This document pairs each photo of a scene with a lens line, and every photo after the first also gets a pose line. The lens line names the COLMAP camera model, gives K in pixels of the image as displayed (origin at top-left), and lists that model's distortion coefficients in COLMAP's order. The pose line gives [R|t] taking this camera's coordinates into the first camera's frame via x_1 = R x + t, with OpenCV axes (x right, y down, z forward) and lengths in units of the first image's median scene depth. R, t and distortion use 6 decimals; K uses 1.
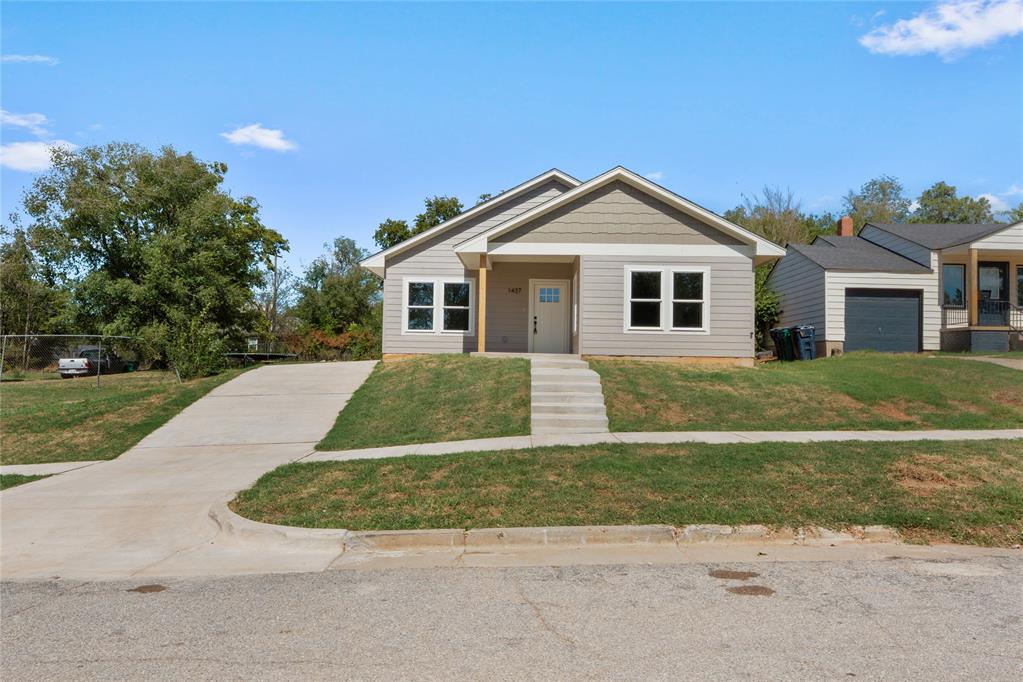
lens RADIAL K [[703.7, 0, 508.7], [0, 703.7, 335.1], [0, 0, 1]] dist [-0.009290, 0.002074]
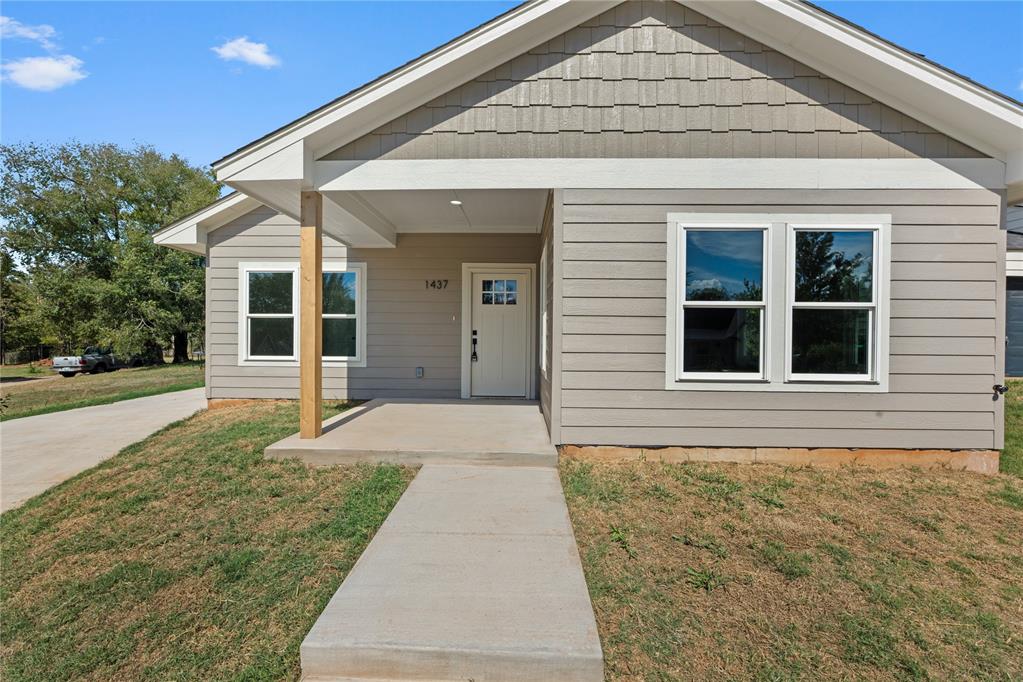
lens RADIAL K [[448.5, 0, 508.4], [0, 448.5, 343.3], [0, 0, 1]] dist [-0.007368, 0.000897]
pose [[0.999938, -0.011111, -0.000857, 0.076660], [0.011143, 0.997981, 0.062536, -0.045032], [0.000160, -0.062541, 0.998042, 0.756271]]
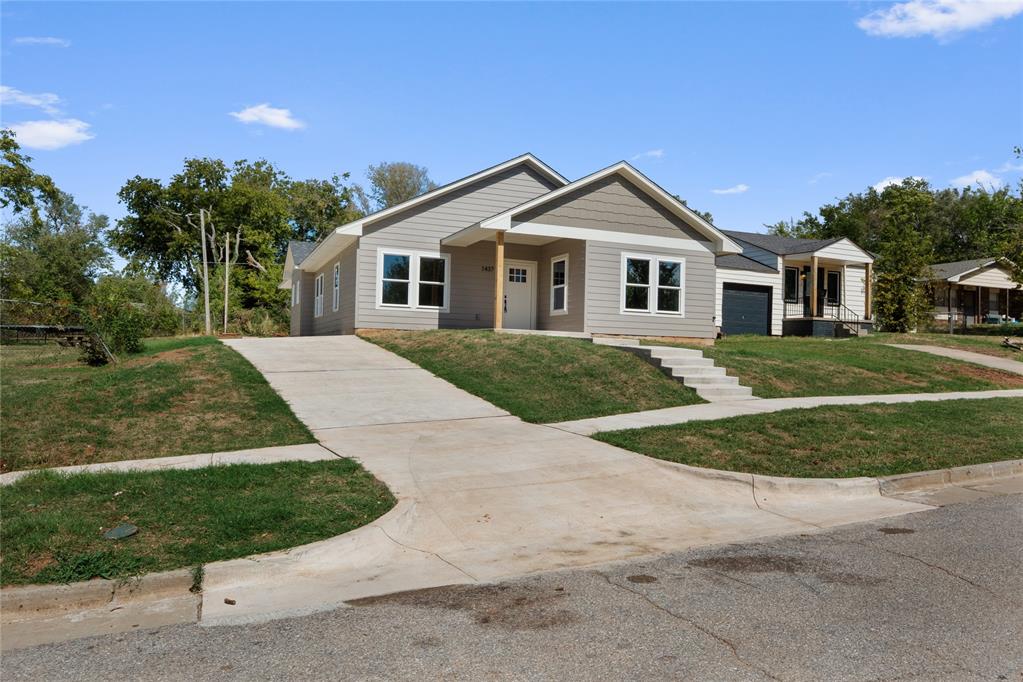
lens RADIAL K [[703.7, 0, 507.2], [0, 703.7, 333.3], [0, 0, 1]] dist [-0.009290, 0.002074]
pose [[0.909649, 0.018746, 0.414954, -0.453036], [-0.027827, 0.999487, 0.015848, 0.014701], [-0.414444, -0.025963, 0.909704, 0.075745]]
